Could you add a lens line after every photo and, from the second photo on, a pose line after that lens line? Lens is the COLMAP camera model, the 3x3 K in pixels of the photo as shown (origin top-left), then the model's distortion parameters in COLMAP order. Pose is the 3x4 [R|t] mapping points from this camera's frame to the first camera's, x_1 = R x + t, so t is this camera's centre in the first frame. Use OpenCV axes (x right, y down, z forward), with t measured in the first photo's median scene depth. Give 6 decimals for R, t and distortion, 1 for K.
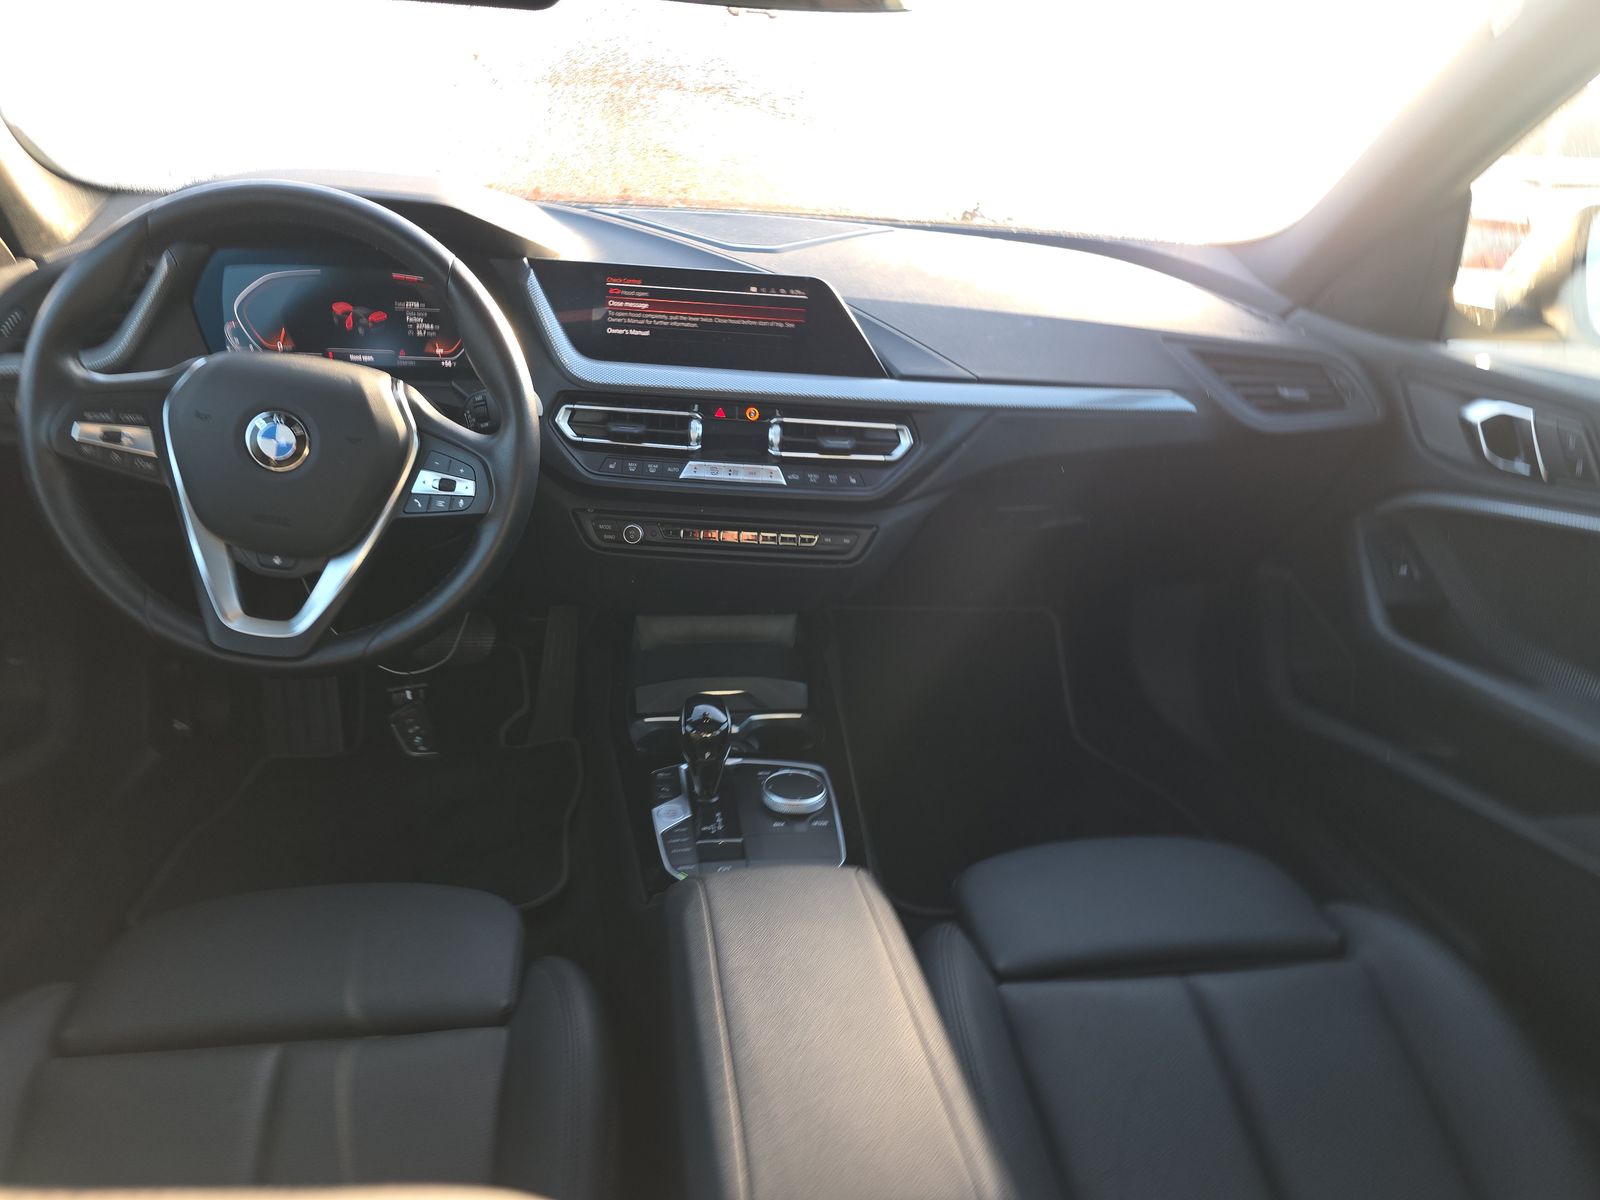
lens RADIAL K [[1085.9, 0, 830.0], [0, 1085.9, 648.6], [0, 0, 1]] dist [0.015876, -0.028269]
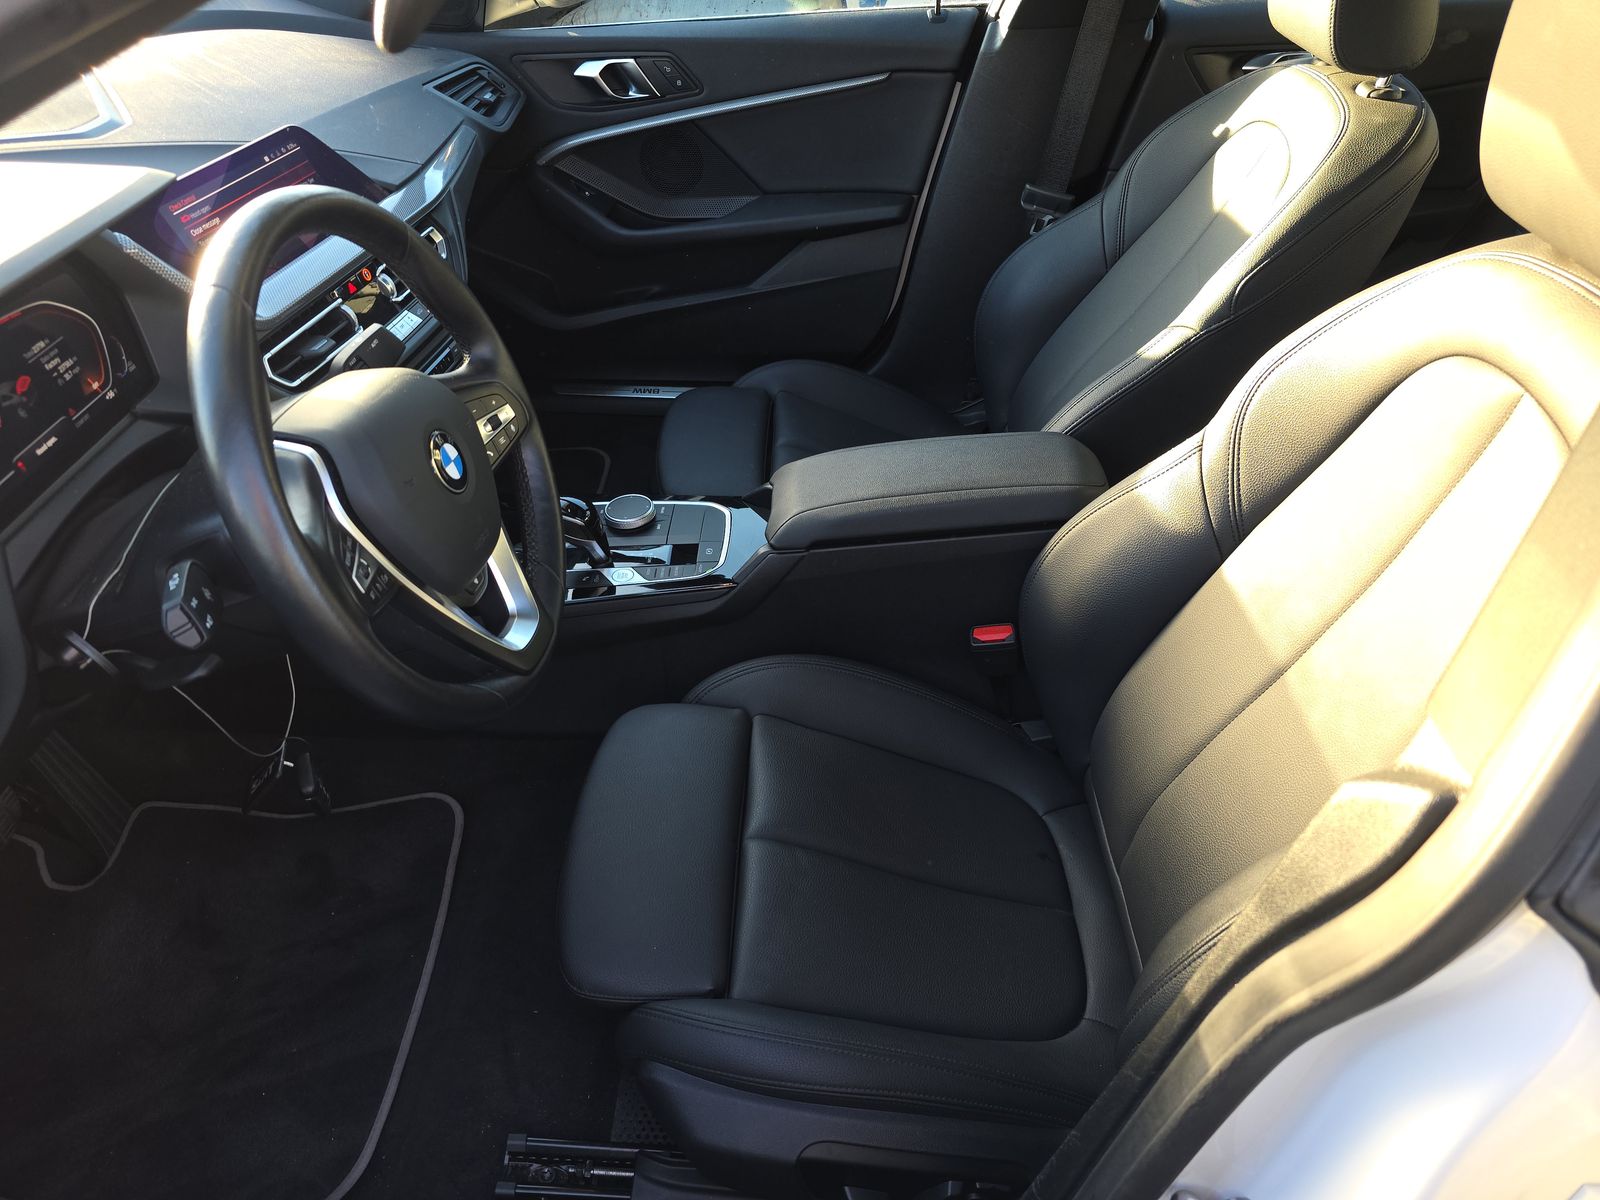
lens RADIAL K [[1085.9, 0, 805.7], [0, 1085.9, 587.9], [0, 0, 1]] dist [0.015876, -0.028269]
pose [[0.162795, -0.641644, 0.749527, -0.932122], [0.425042, 0.731166, 0.533607, -0.364617], [-0.890414, 0.231712, 0.391755, 0.308991]]
